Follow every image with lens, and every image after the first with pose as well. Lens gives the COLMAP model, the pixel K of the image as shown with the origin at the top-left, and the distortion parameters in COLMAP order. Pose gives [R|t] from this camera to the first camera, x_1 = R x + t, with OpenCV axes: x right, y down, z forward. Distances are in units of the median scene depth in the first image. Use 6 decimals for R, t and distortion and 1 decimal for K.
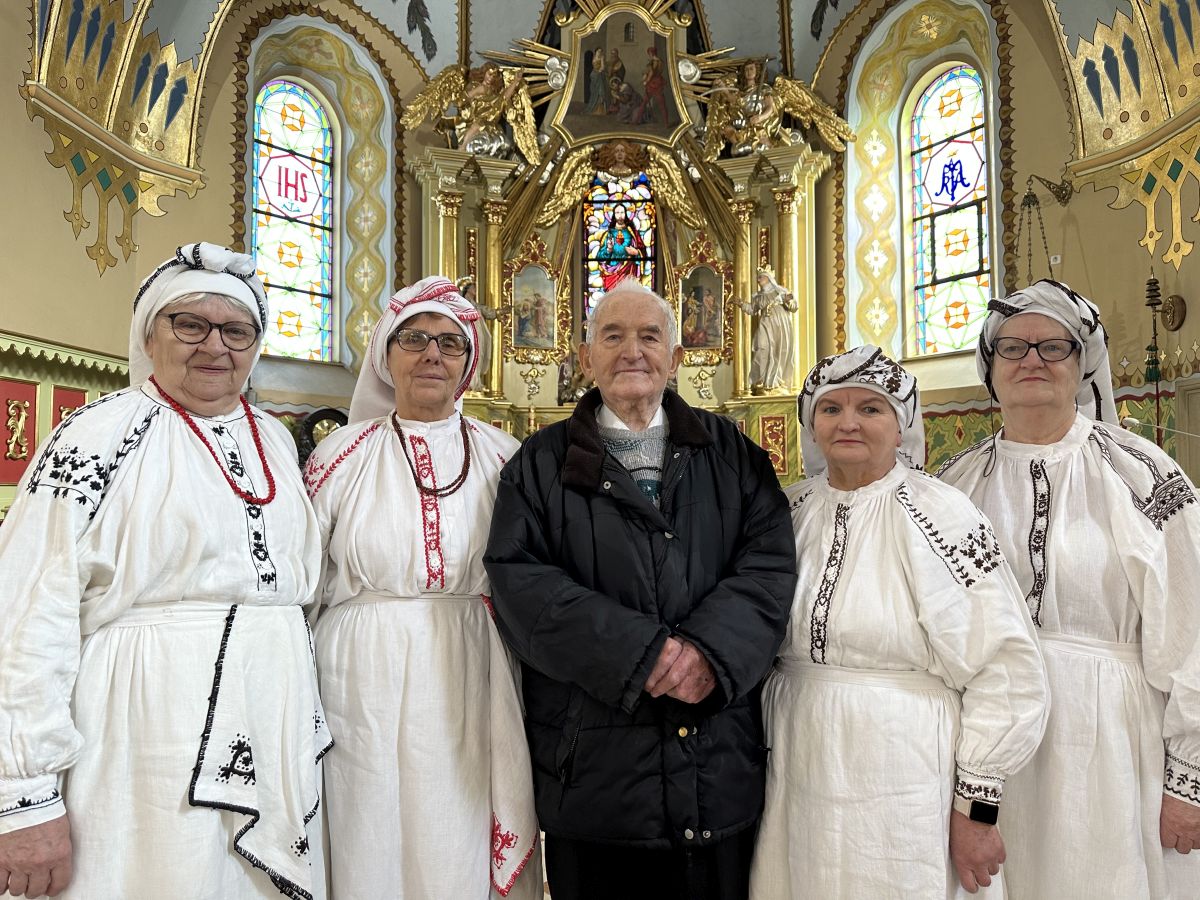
lens RADIAL K [[846.2, 0, 600.0], [0, 846.2, 450.0], [0, 0, 1]] dist [0.093829, -0.153299]
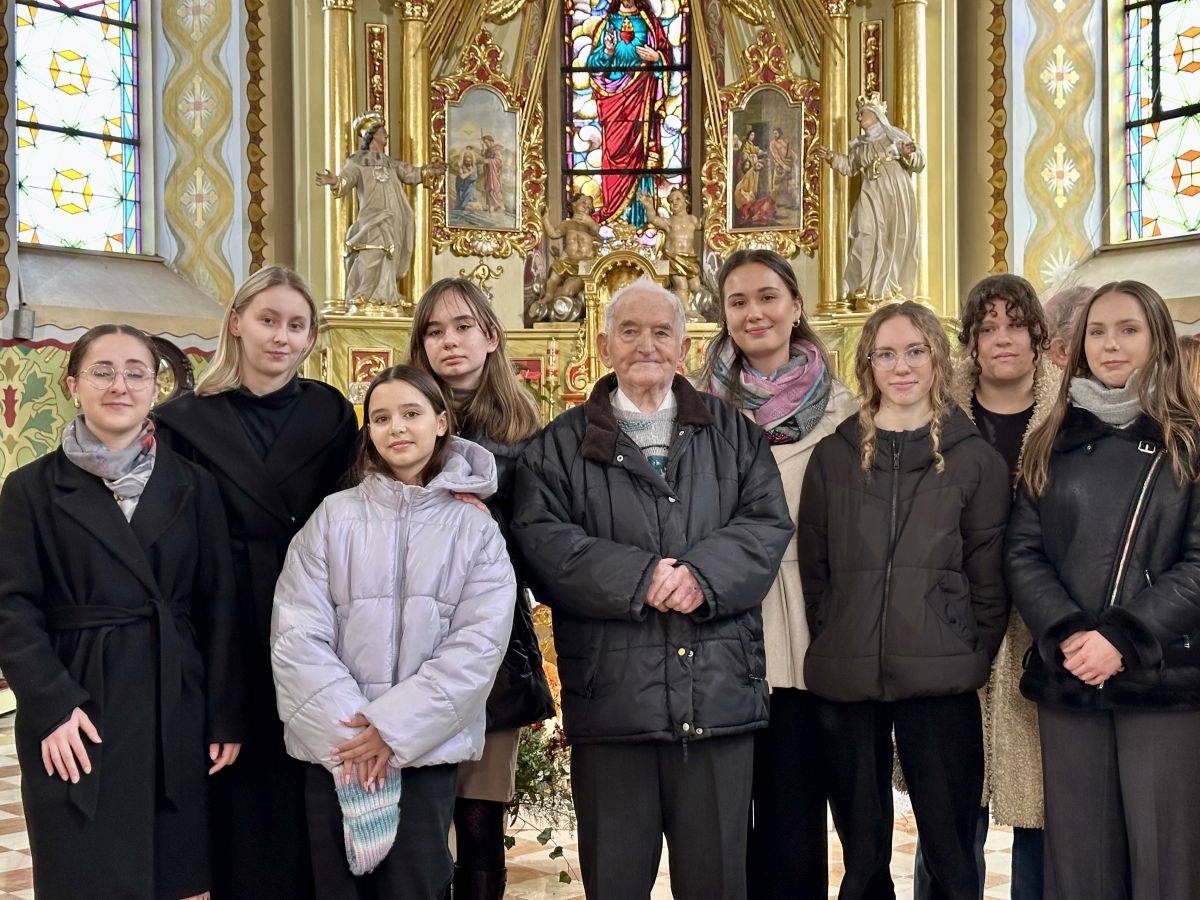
lens RADIAL K [[1663.3, 0, 603.8], [0, 1663.3, 478.3], [0, 0, 1]] dist [0.106038, -0.101222]
pose [[0.999944, -0.004201, 0.009695, -0.005639], [0.003694, 0.998656, 0.051703, -0.007091], [-0.009899, -0.051664, 0.998615, -0.174048]]
